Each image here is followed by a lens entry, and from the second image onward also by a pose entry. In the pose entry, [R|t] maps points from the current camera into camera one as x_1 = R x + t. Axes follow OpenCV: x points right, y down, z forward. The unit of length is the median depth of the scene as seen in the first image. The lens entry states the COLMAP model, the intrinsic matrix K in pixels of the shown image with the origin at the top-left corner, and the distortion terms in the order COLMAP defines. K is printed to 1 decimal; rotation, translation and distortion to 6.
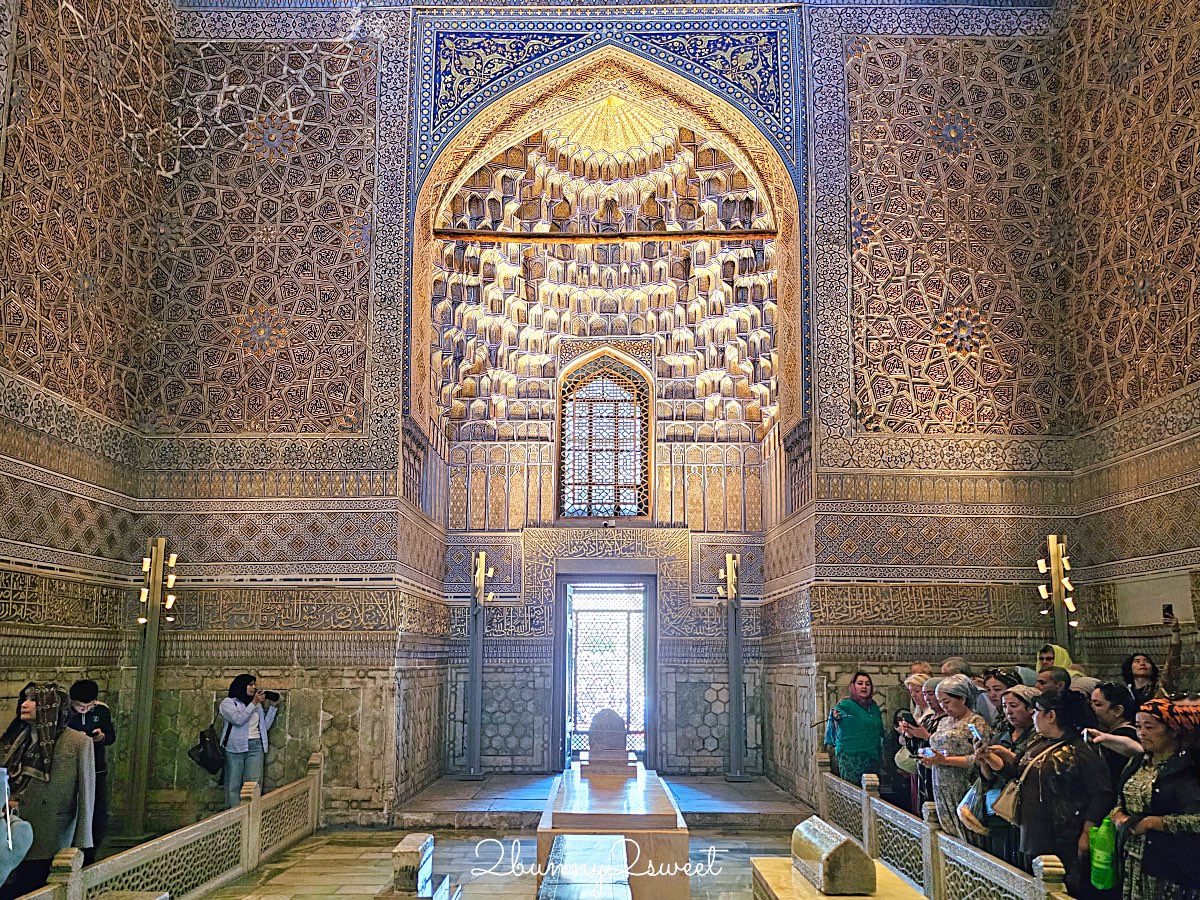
lens RADIAL K [[786.3, 0, 601.5], [0, 786.3, 518.1], [0, 0, 1]] dist [0.053831, -0.041818]
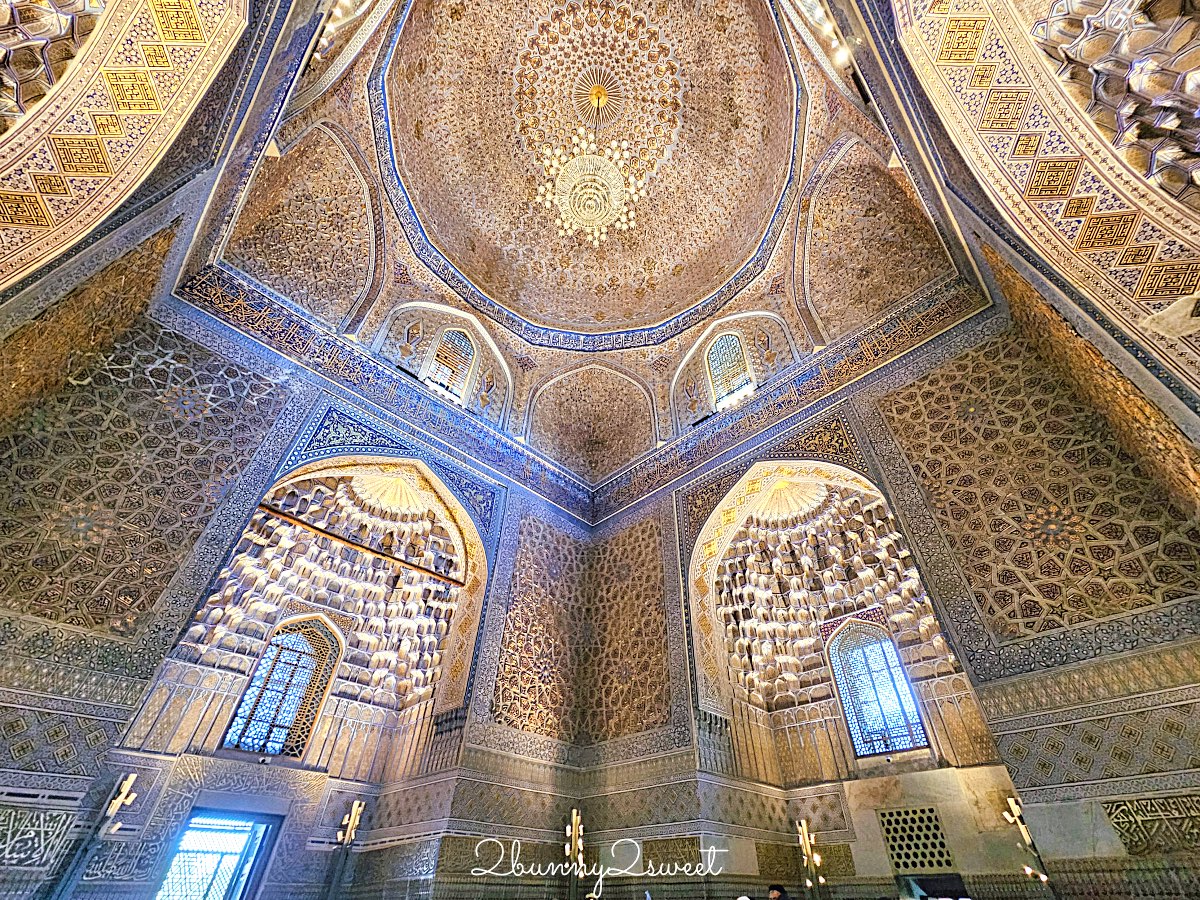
lens RADIAL K [[485.4, 0, 600.0], [0, 485.4, 450.0], [0, 0, 1]] dist [-0.010387, 0.004131]
pose [[0.712727, 0.479249, 0.512192, -0.267299], [-0.110150, 0.797609, -0.593032, 0.011738], [-0.692739, 0.366251, 0.621267, -0.002212]]
